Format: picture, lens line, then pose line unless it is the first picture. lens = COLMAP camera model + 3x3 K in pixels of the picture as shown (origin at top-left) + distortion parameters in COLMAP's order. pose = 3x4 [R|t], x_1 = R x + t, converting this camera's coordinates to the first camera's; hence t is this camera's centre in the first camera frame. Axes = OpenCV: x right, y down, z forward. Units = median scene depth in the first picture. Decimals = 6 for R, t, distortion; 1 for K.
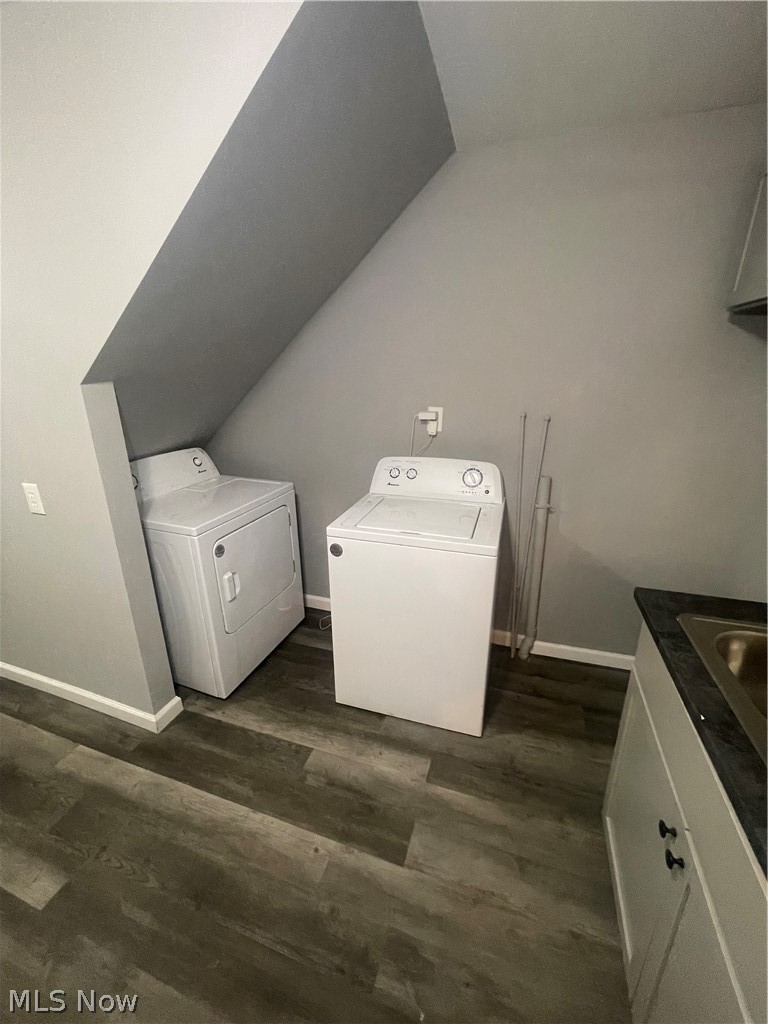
lens RADIAL K [[410.8, 0, 382.3], [0, 410.8, 516.1], [0, 0, 1]] dist [0.000352, 0.001034]
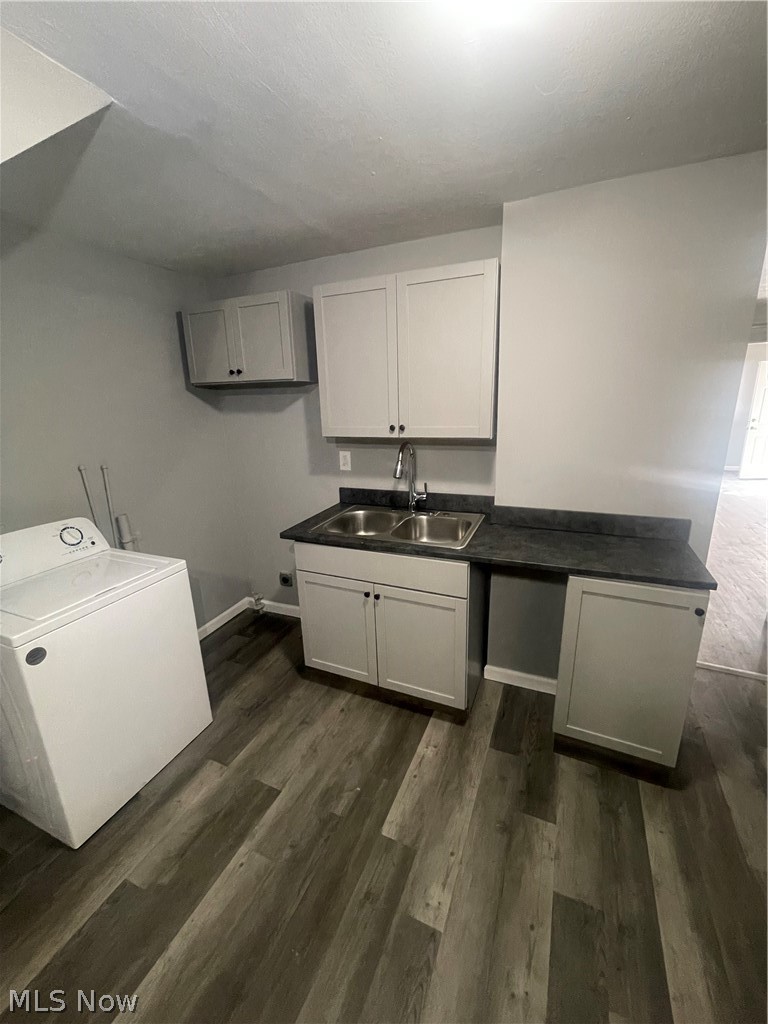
lens RADIAL K [[410.8, 0, 386.7], [0, 410.8, 507.9], [0, 0, 1]] dist [0.000352, 0.001034]
pose [[0.080016, -0.249286, 0.965119, -0.850207], [0.355345, 0.911744, 0.206039, -0.115631], [-0.931304, 0.326464, 0.161537, 0.149076]]
